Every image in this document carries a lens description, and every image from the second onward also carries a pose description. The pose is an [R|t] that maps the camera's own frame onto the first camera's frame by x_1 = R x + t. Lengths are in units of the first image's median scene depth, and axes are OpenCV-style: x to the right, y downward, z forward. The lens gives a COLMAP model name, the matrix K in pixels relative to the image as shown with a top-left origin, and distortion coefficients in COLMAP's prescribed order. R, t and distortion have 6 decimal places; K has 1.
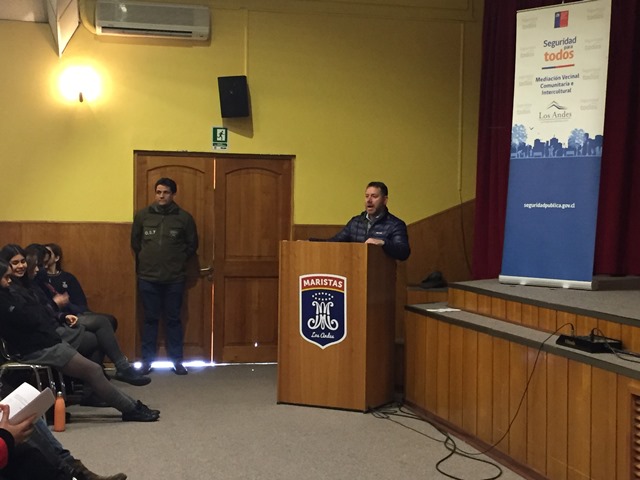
lens RADIAL K [[1034.3, 0, 321.5], [0, 1034.3, 241.3], [0, 0, 1]] dist [0.051320, 0.000000]
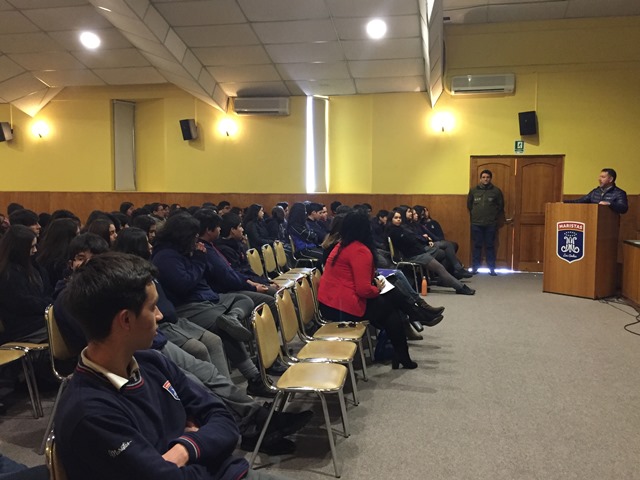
lens RADIAL K [[597.4, 0, 318.9], [0, 597.4, 242.7], [0, 0, 1]] dist [0.033282, 0.000000]
pose [[0.895587, 0.027600, -0.444029, 0.071106], [-0.002428, 0.998362, 0.057158, 0.009871], [0.444879, -0.050112, 0.894188, -0.119891]]
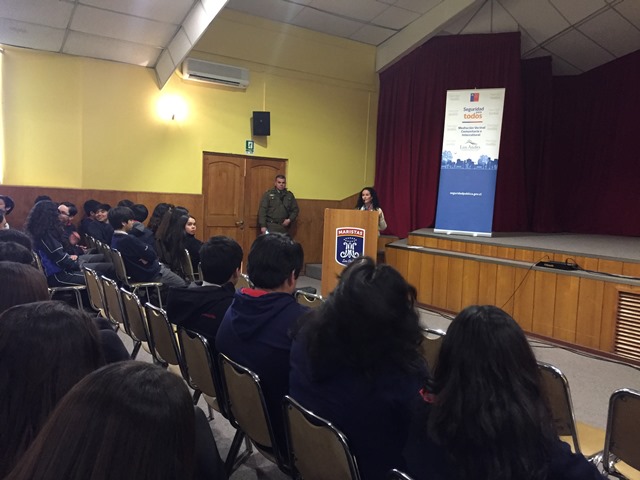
lens RADIAL K [[545.7, 0, 324.2], [0, 545.7, 242.7], [0, 0, 1]] dist [0.045094, -0.033432]
pose [[0.941150, 0.001833, 0.337985, -0.355340], [-0.024898, 0.997644, 0.063921, -0.001613], [-0.337072, -0.068574, 0.938978, 0.108719]]
